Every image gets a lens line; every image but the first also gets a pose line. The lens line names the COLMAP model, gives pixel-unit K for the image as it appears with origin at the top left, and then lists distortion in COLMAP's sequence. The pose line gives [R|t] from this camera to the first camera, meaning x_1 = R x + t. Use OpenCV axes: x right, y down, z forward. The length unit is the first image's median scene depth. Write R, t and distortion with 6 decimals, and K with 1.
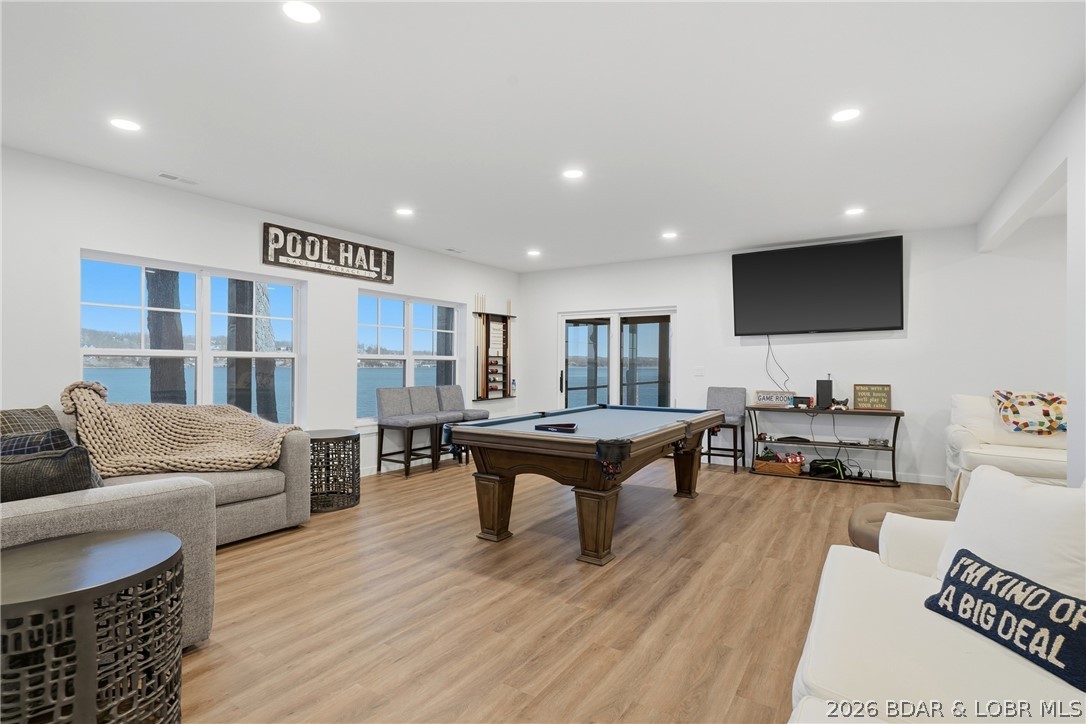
lens RADIAL K [[504.7, 0, 528.3], [0, 504.7, 363.7], [0, 0, 1]] dist [-0.060099, 0.015925]
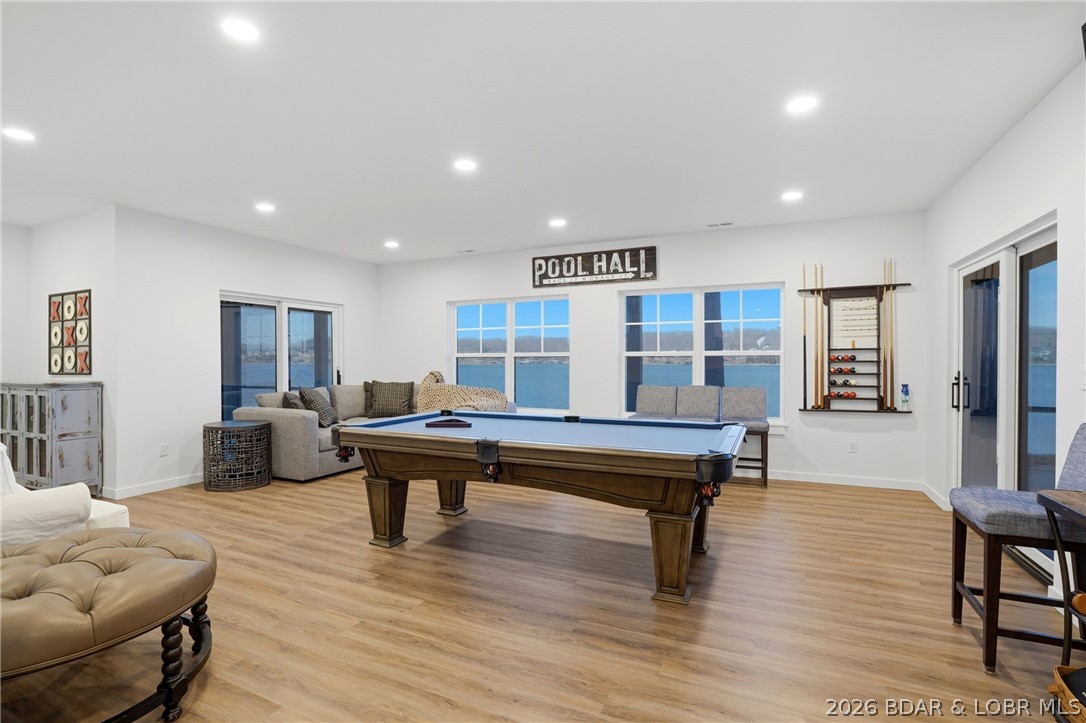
lens RADIAL K [[504.7, 0, 528.3], [0, 504.7, 363.2], [0, 0, 1]] dist [-0.060099, 0.015925]
pose [[0.173574, 0.003245, -0.984816, 0.729504], [0.003912, 0.999984, 0.003985, 0.000345], [0.984813, -0.004545, 0.173558, 0.649171]]
